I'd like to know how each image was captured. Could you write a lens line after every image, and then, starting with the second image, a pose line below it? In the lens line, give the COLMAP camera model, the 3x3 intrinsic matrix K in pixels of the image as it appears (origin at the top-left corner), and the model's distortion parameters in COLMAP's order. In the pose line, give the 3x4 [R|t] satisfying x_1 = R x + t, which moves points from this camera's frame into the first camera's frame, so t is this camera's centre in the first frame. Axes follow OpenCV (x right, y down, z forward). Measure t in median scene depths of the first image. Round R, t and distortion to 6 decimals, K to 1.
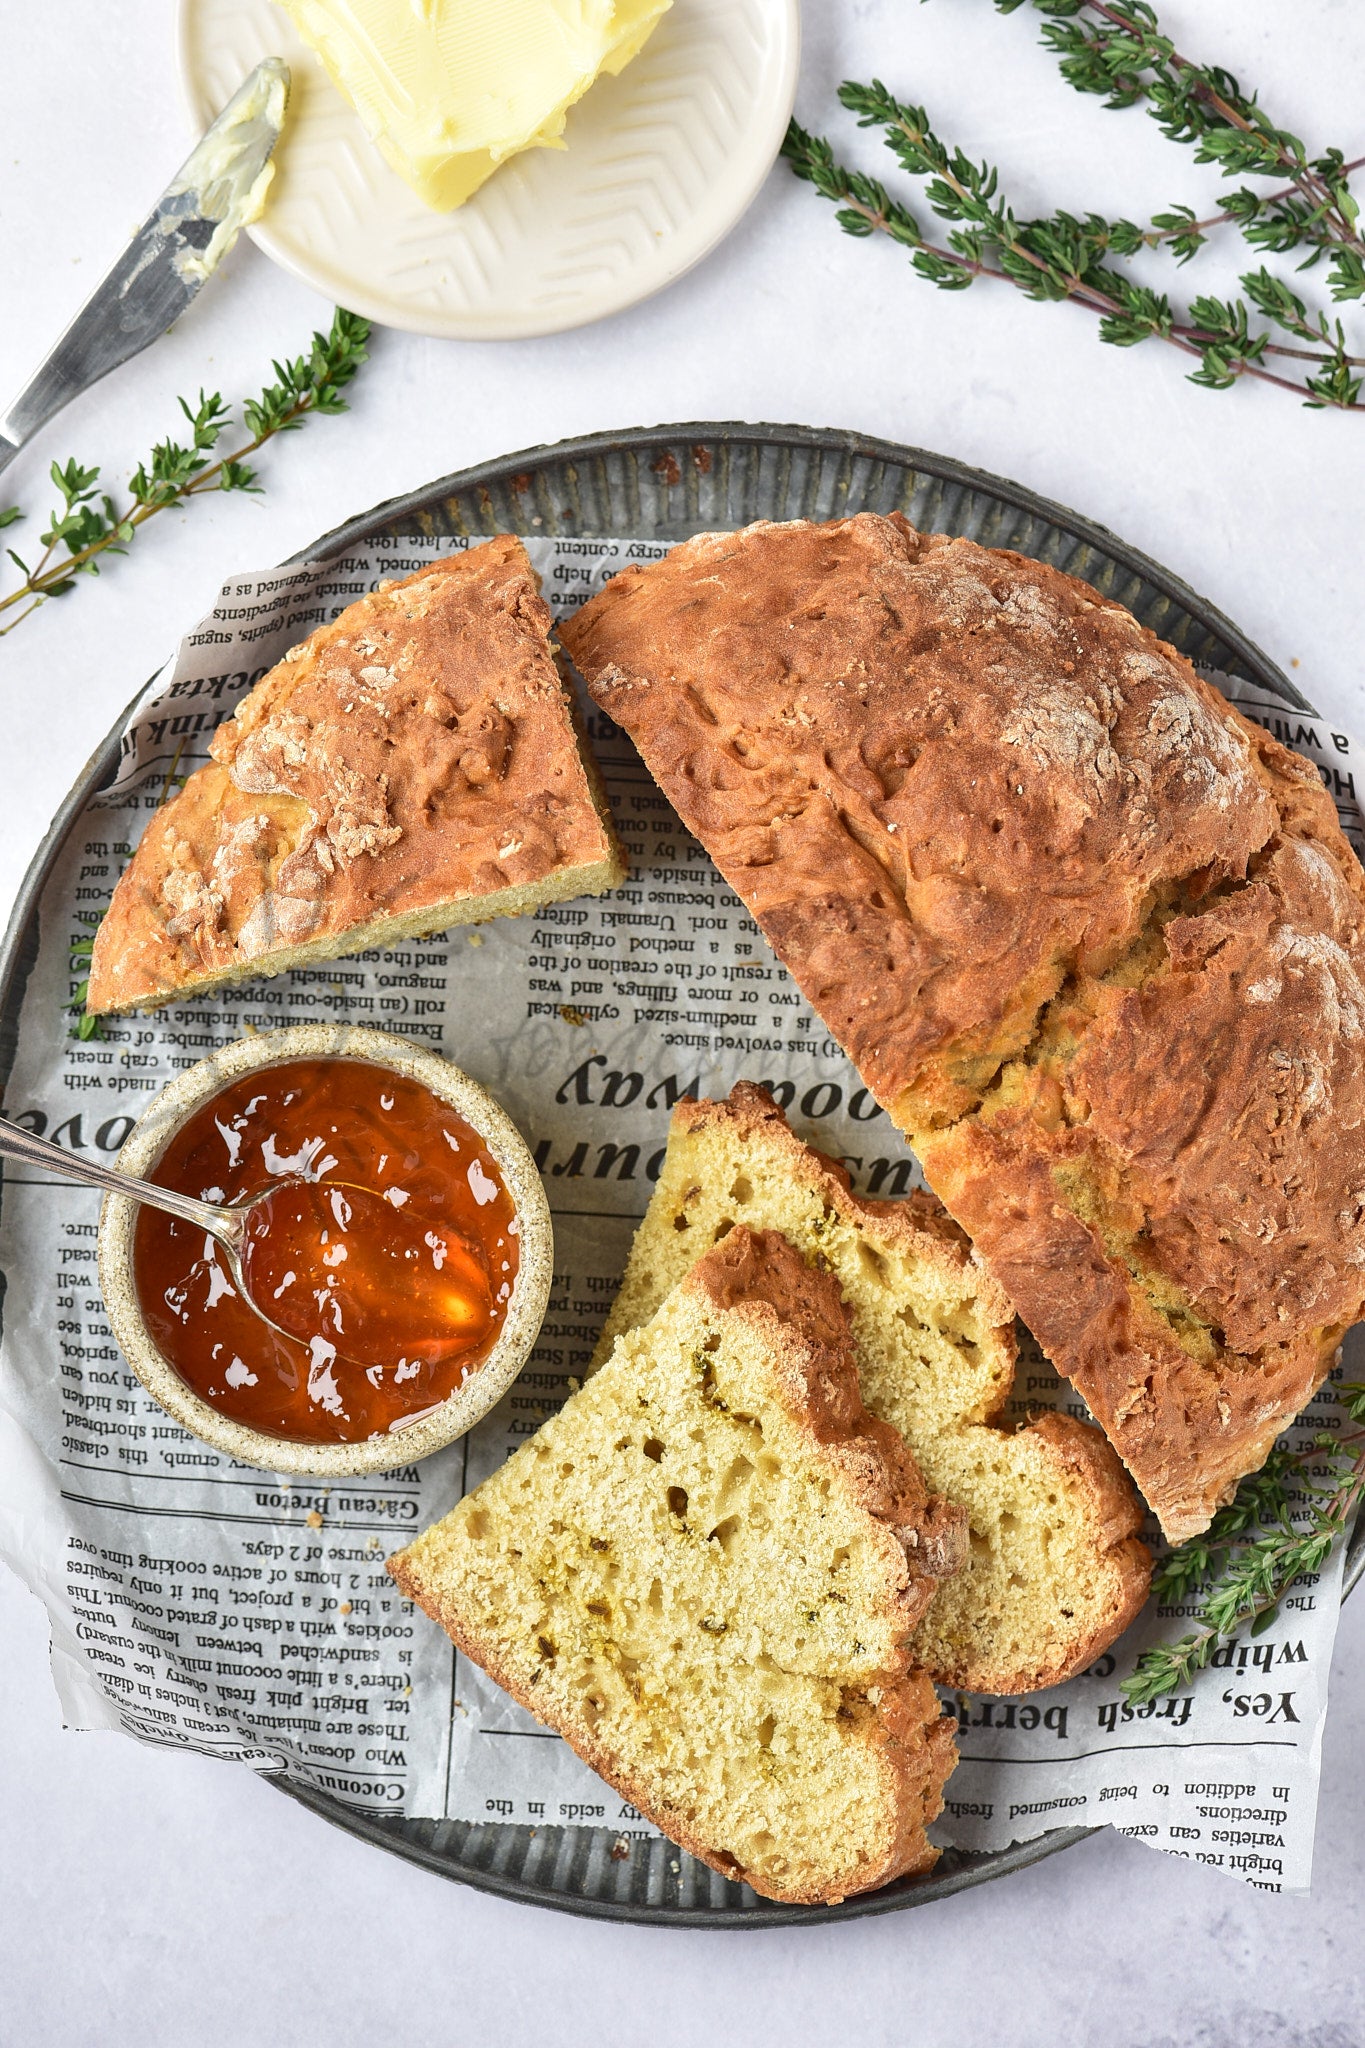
lens RADIAL K [[6566.6, 0, 682.5], [0, 6566.6, 1024.0], [0, 0, 1]] dist [-0.102069, -1.437213]
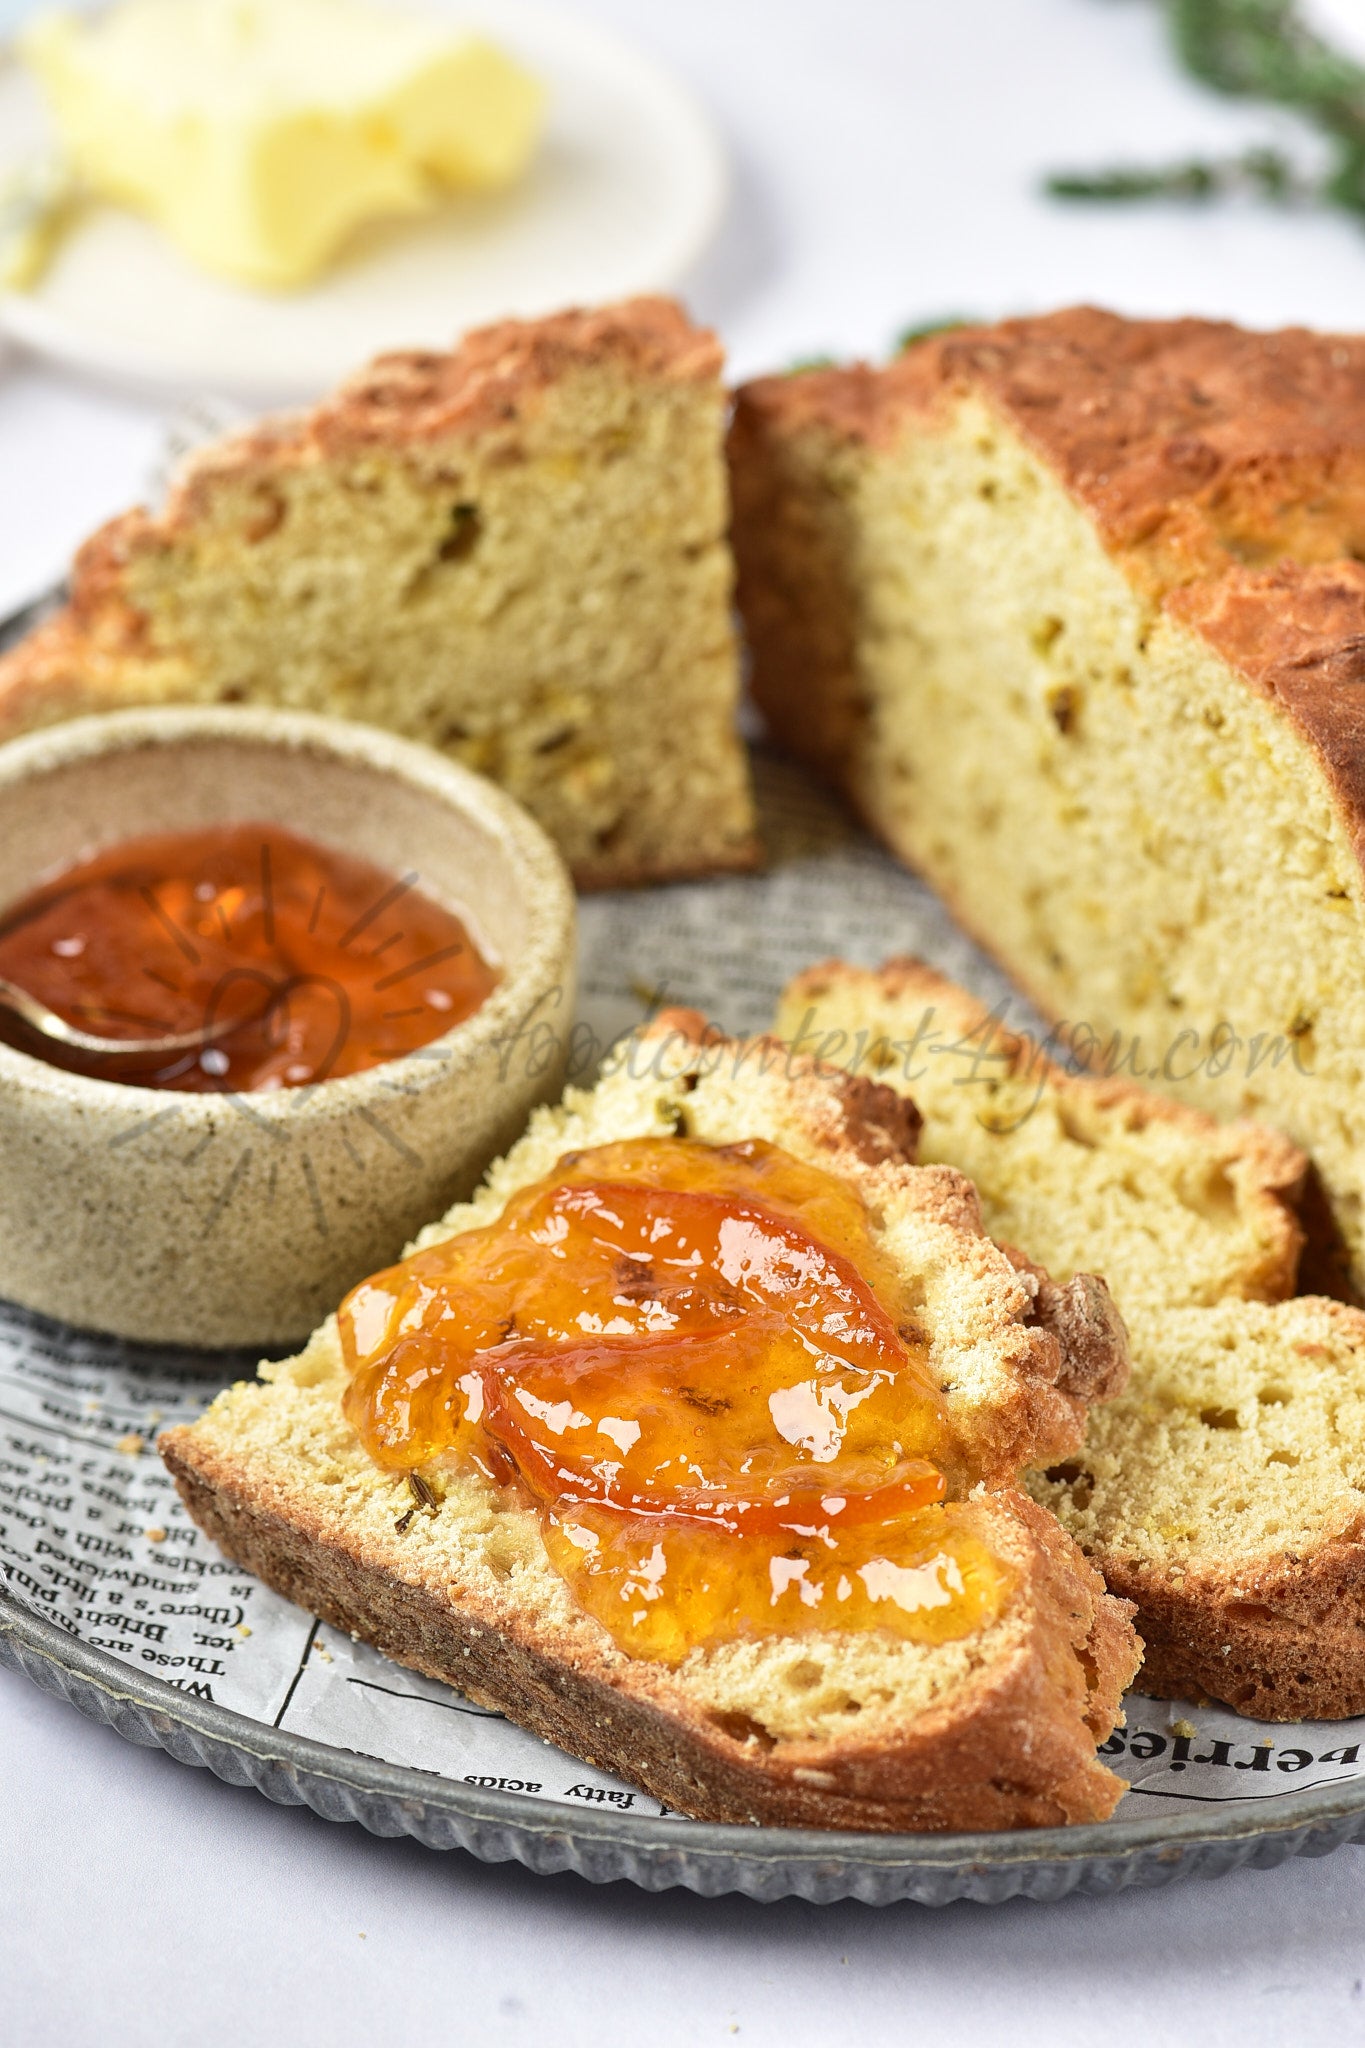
lens RADIAL K [[7186.1, 0, 682.5], [0, 7186.1, 1024.0], [0, 0, 1]] dist [-0.060026, -2.434514]
pose [[0.993421, 0.060163, -0.097438, 0.059356], [-0.113320, 0.639082, -0.760745, 0.572458], [0.016502, 0.766782, 0.641696, 0.566609]]
